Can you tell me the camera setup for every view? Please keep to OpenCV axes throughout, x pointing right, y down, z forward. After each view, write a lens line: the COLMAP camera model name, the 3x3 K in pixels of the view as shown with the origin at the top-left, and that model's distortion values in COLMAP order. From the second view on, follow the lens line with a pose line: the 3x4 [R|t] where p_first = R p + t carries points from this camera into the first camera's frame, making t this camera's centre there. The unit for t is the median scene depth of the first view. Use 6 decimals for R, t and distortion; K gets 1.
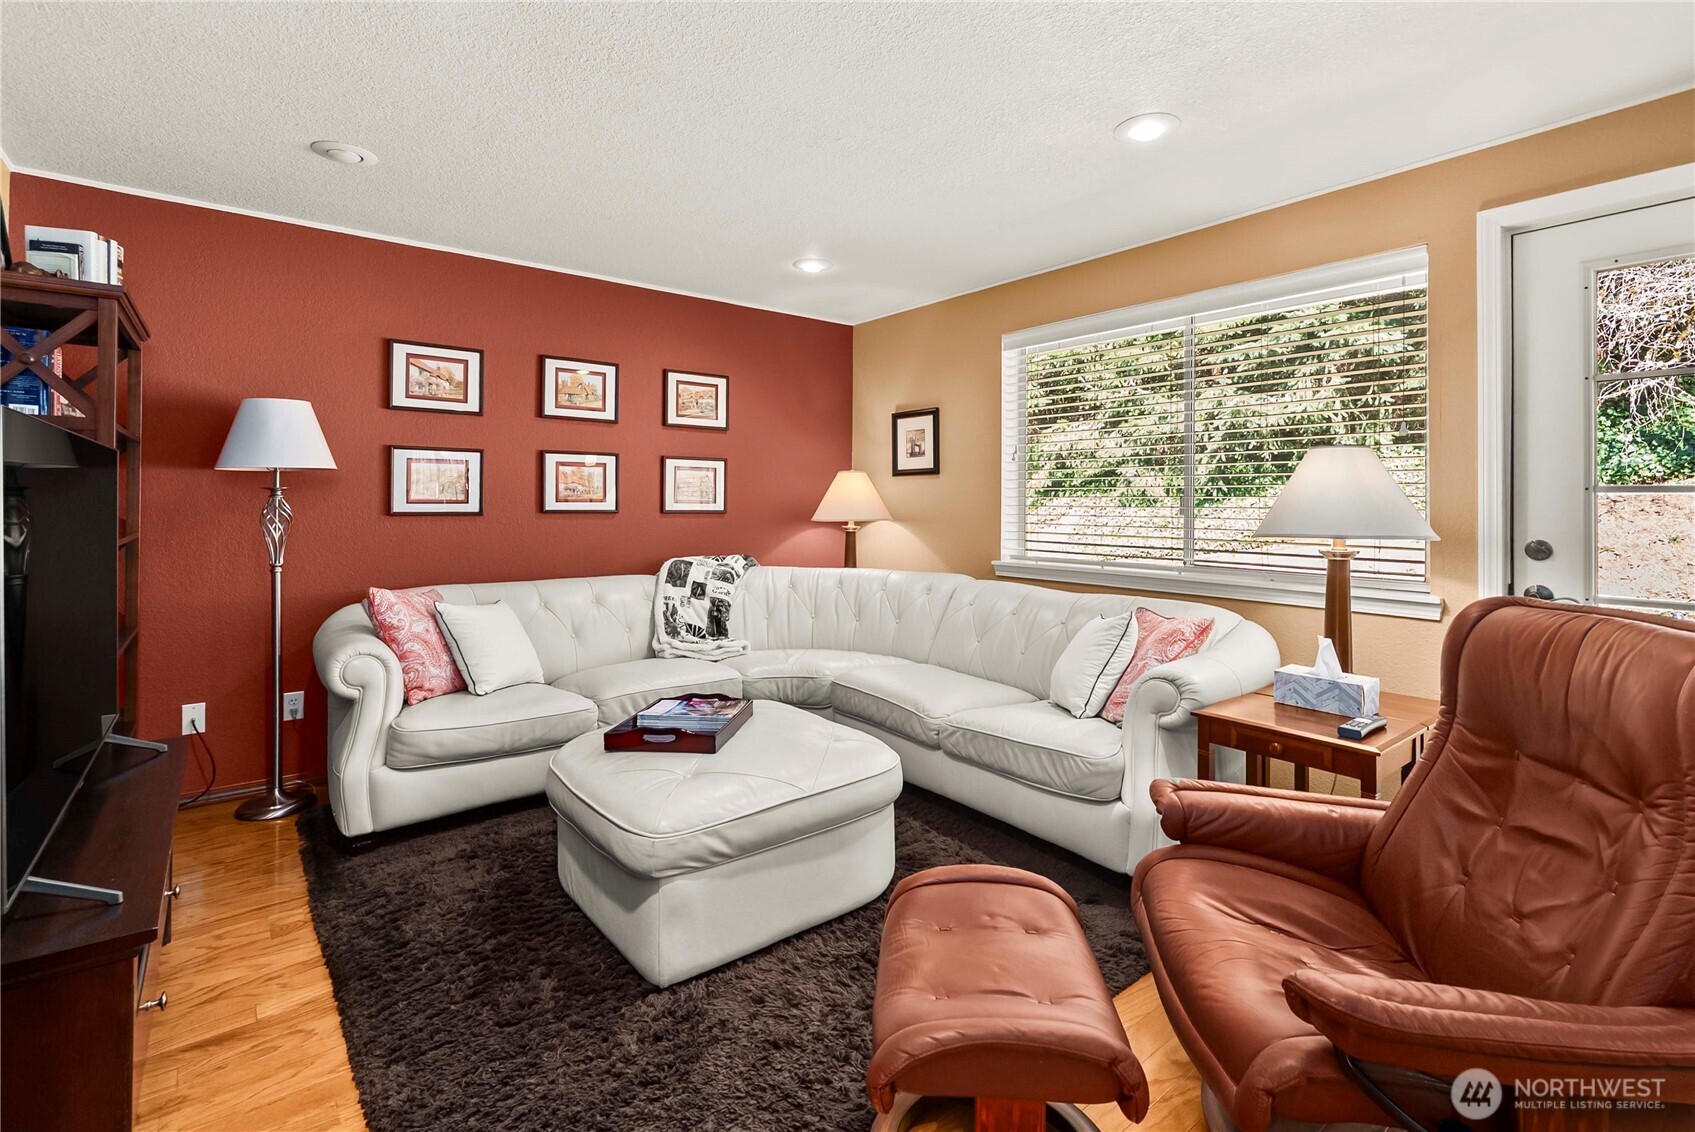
lens RADIAL K [[764.8, 0, 845.9], [0, 764.8, 503.8], [0, 0, 1]] dist [0.000566, -0.000109]
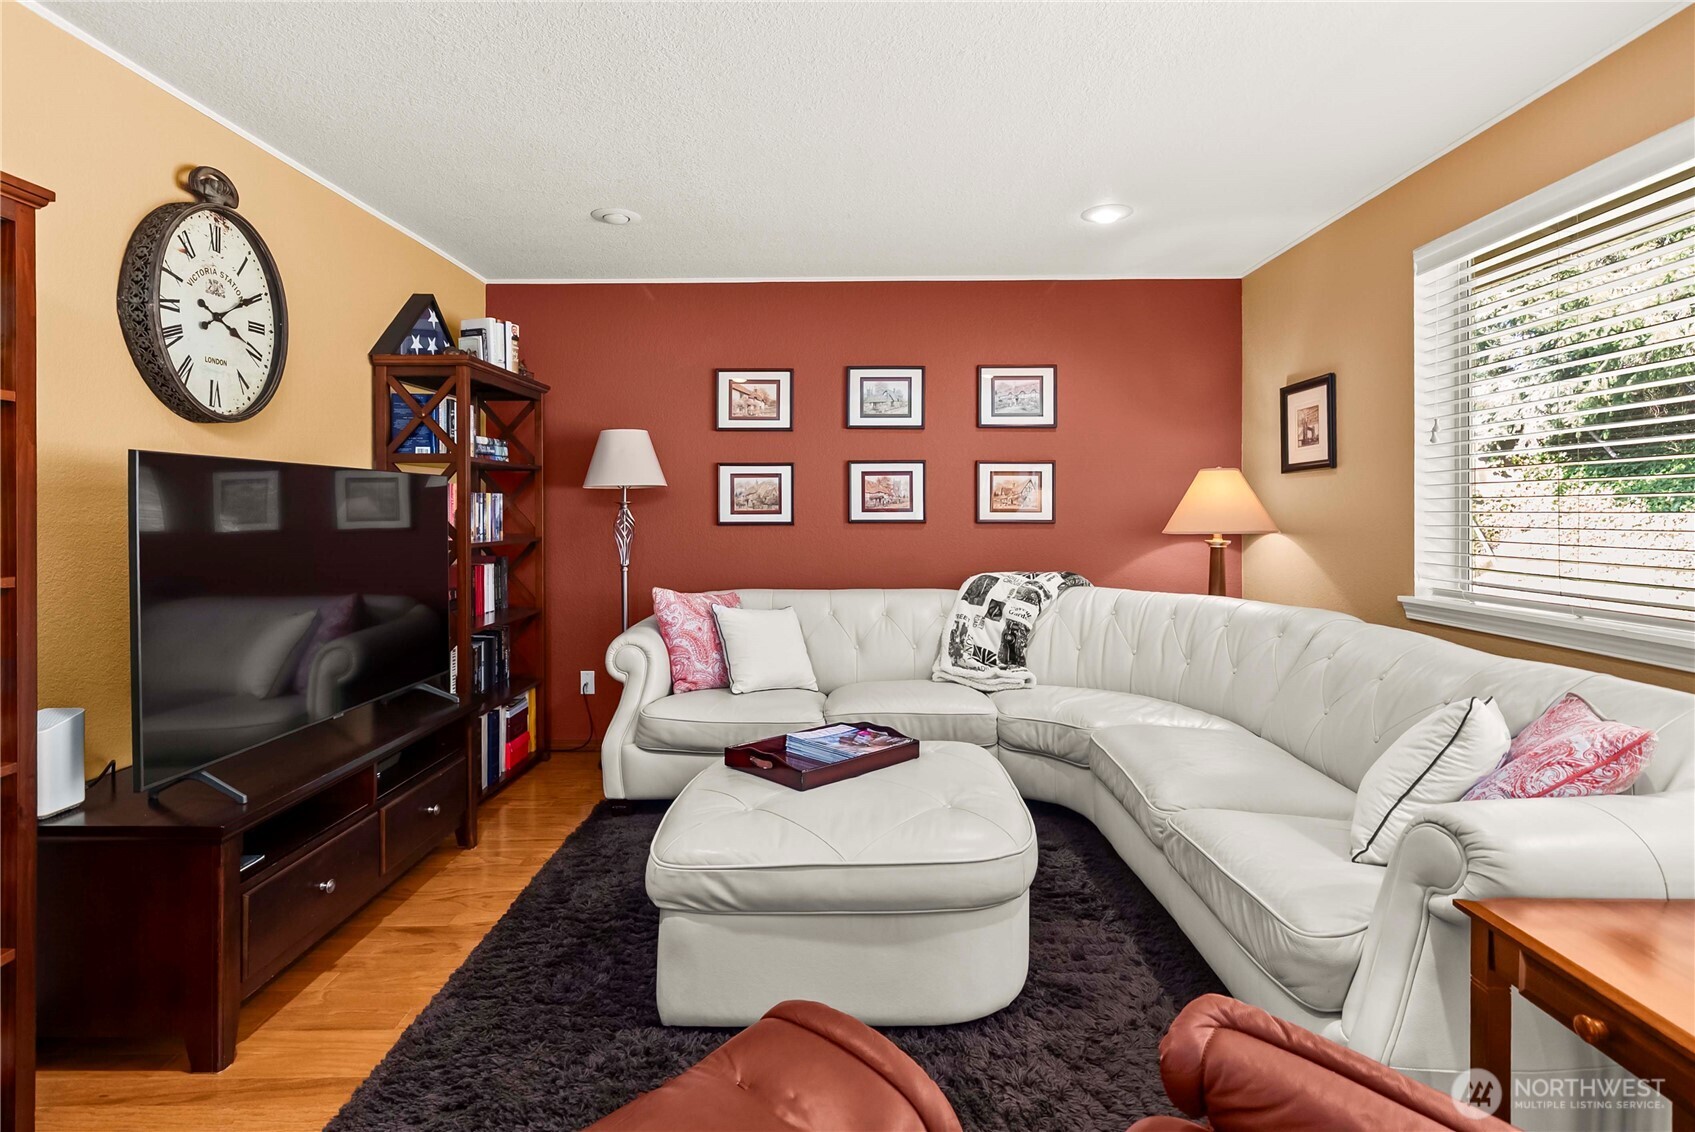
lens RADIAL K [[799.8, 0, 849.9], [0, 799.8, 517.0], [0, 0, 1]] dist [0.001020, -0.000275]
pose [[0.786998, -0.003905, -0.616943, 0.255921], [0.006641, 0.999976, 0.002143, 0.001906], [0.616920, -0.005784, 0.787005, 0.169425]]
